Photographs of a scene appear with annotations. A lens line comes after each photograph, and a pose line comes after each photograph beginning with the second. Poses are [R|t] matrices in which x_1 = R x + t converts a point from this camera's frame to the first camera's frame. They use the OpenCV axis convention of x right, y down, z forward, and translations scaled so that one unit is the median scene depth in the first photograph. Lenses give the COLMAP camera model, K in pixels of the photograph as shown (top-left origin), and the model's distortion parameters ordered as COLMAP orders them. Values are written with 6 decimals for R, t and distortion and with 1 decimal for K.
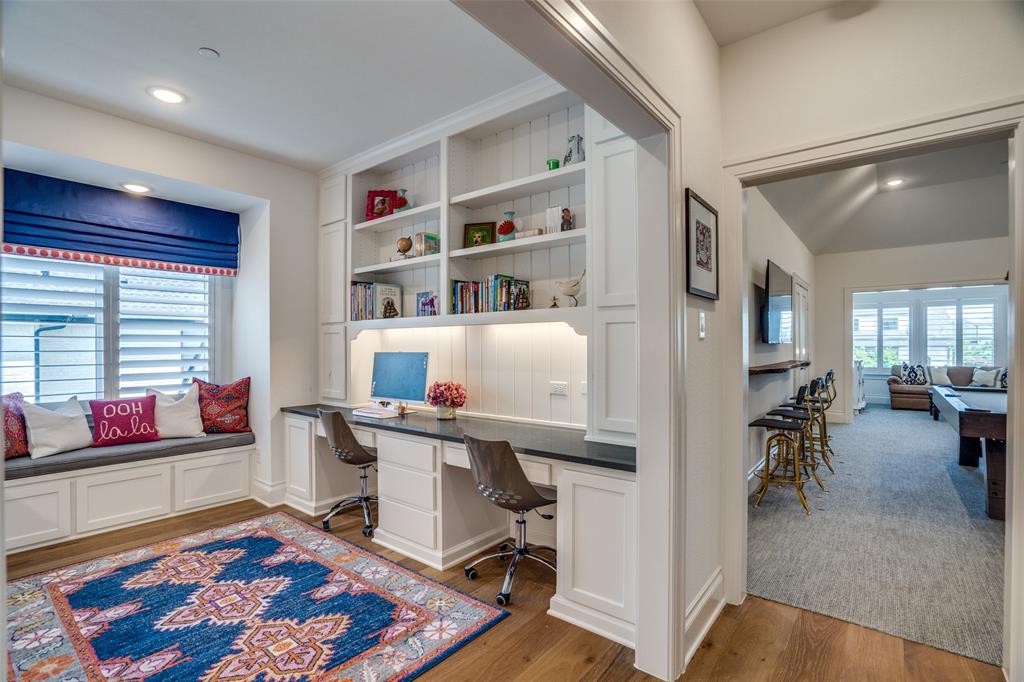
lens RADIAL K [[483.9, 0, 504.4], [0, 483.9, 345.3], [0, 0, 1]] dist [-0.053335, 0.024021]
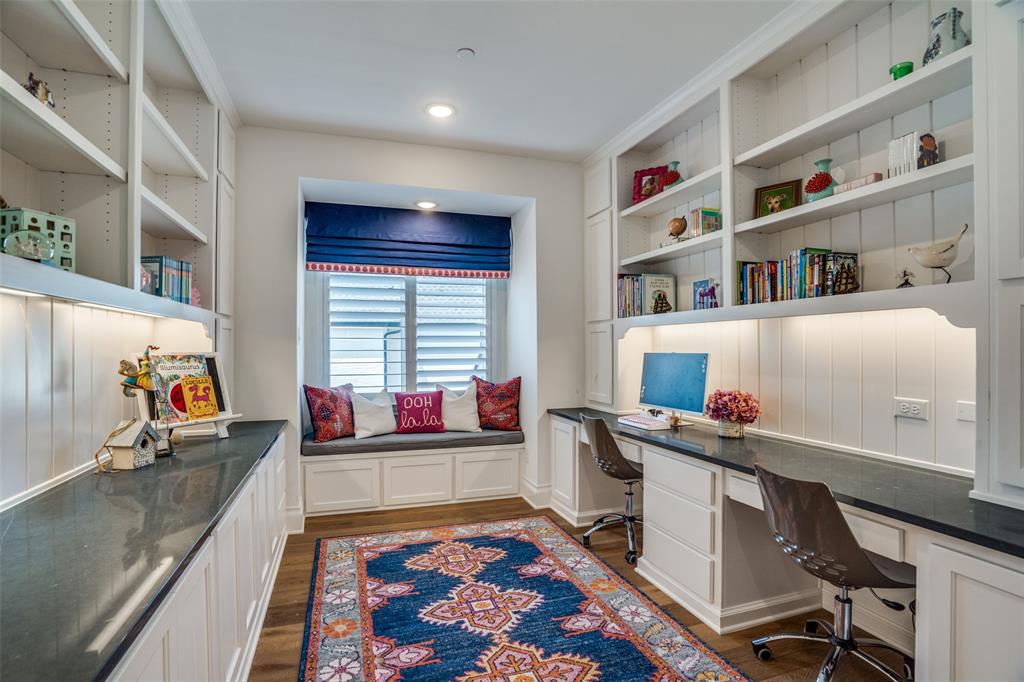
lens RADIAL K [[486.1, 0, 499.8], [0, 486.1, 347.6], [0, 0, 1]] dist [-0.057572, 0.023437]
pose [[0.838484, 0.000375, -0.544926, -0.009647], [0.002203, 0.999989, 0.004078, 0.000933], [0.544922, -0.004620, 0.838474, 0.137677]]
